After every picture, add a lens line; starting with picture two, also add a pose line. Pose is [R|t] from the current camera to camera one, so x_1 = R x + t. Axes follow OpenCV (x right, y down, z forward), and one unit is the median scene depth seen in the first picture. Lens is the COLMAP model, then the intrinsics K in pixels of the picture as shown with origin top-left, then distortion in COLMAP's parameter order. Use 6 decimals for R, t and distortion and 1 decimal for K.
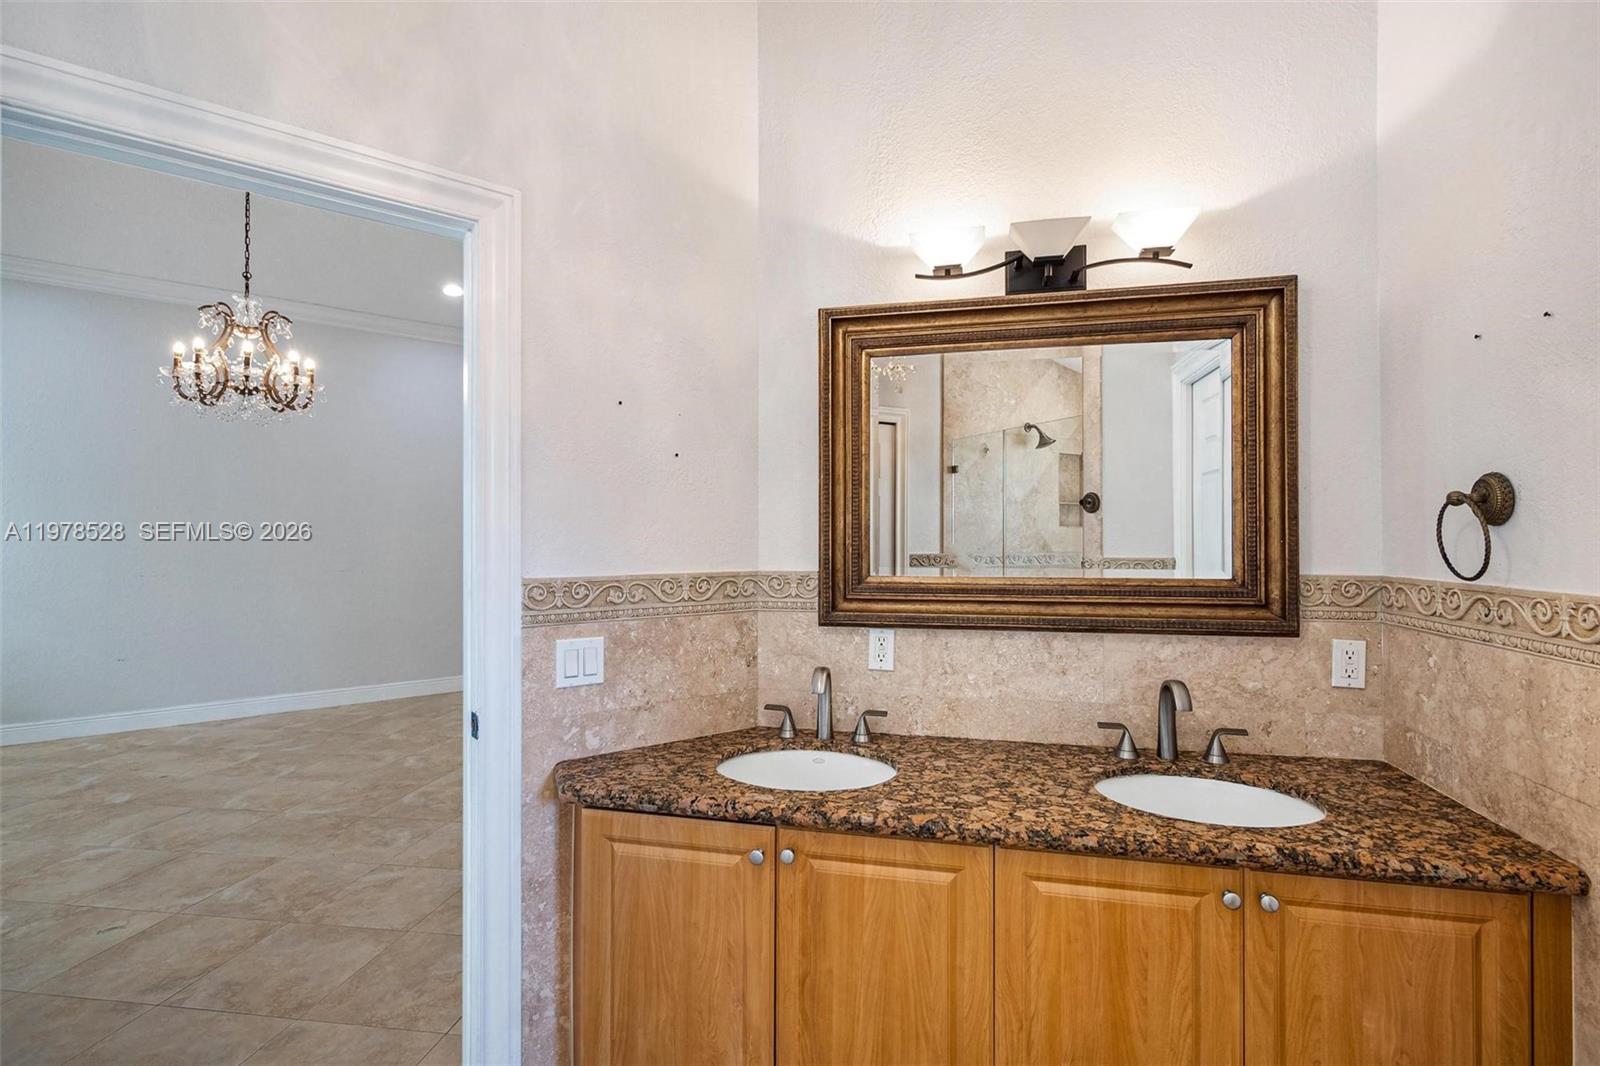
lens RADIAL K [[690.3, 0, 795.5], [0, 690.3, 533.5], [0, 0, 1]] dist [-0.002592, -0.000080]
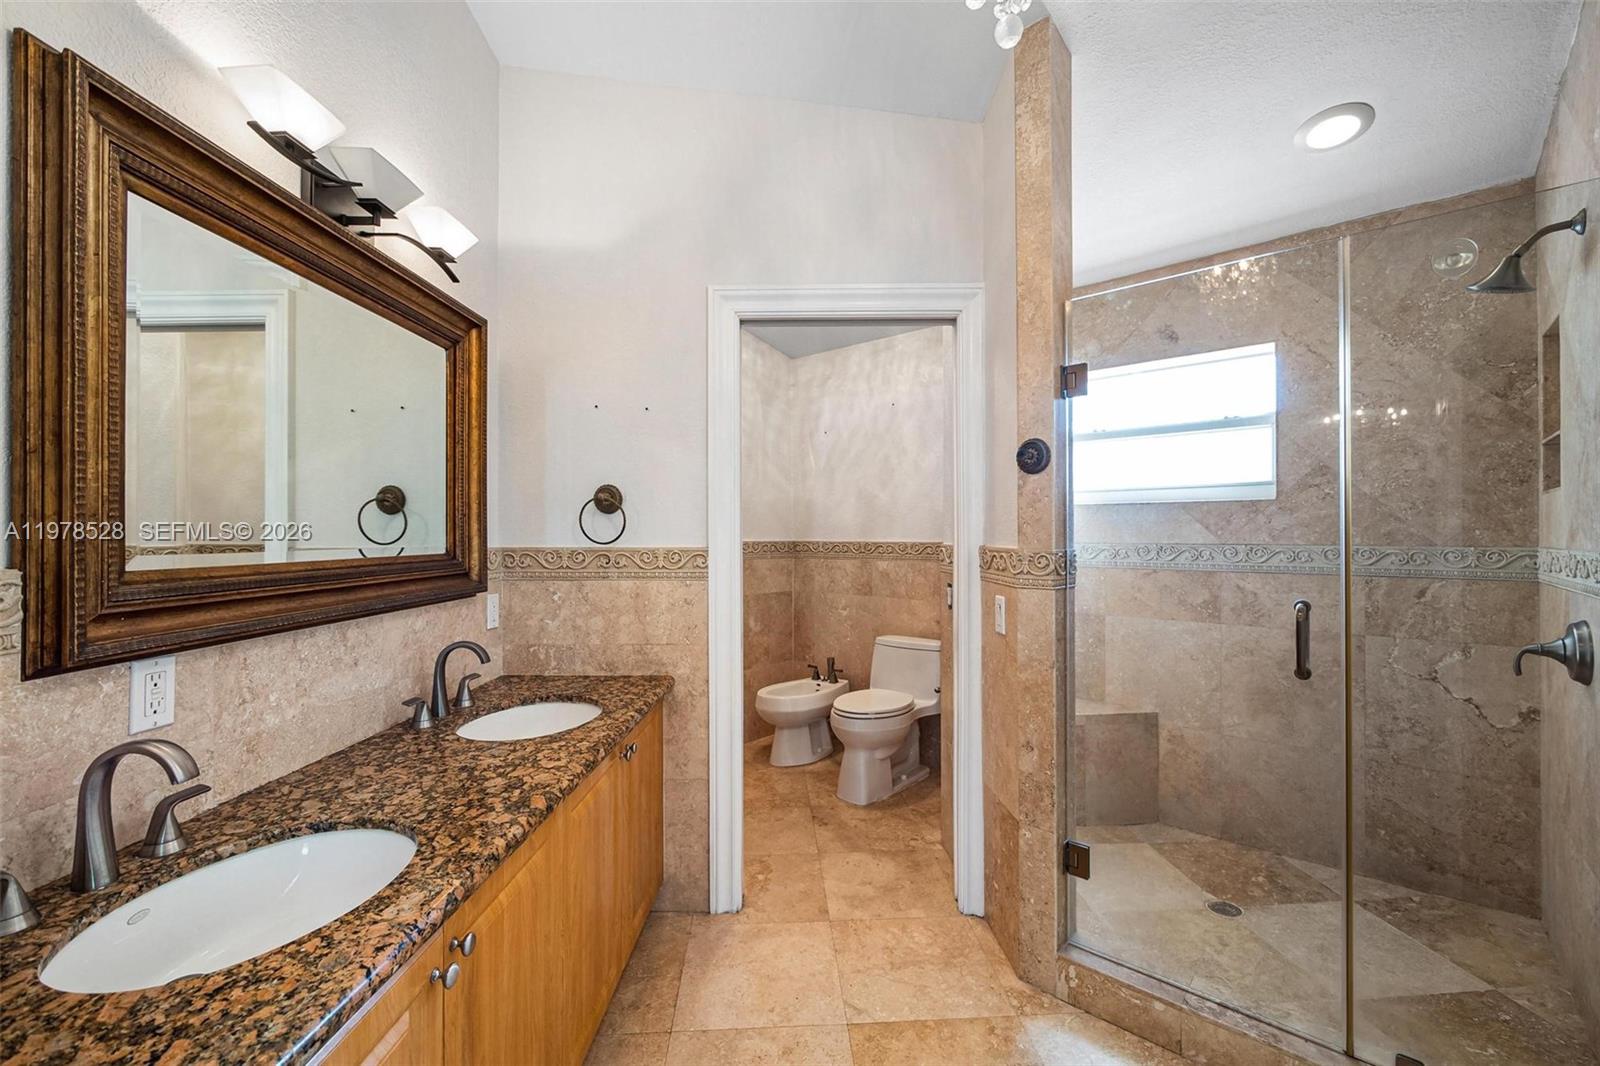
lens RADIAL K [[660.1, 0, 796.6], [0, 660.1, 530.7], [0, 0, 1]] dist [-0.004823, 0.001010]
pose [[-0.186223, 0.004323, 0.982498, -0.593226], [-0.008277, 0.999948, -0.005969, 0.029414], [-0.982473, -0.009244, -0.186178, 0.624593]]
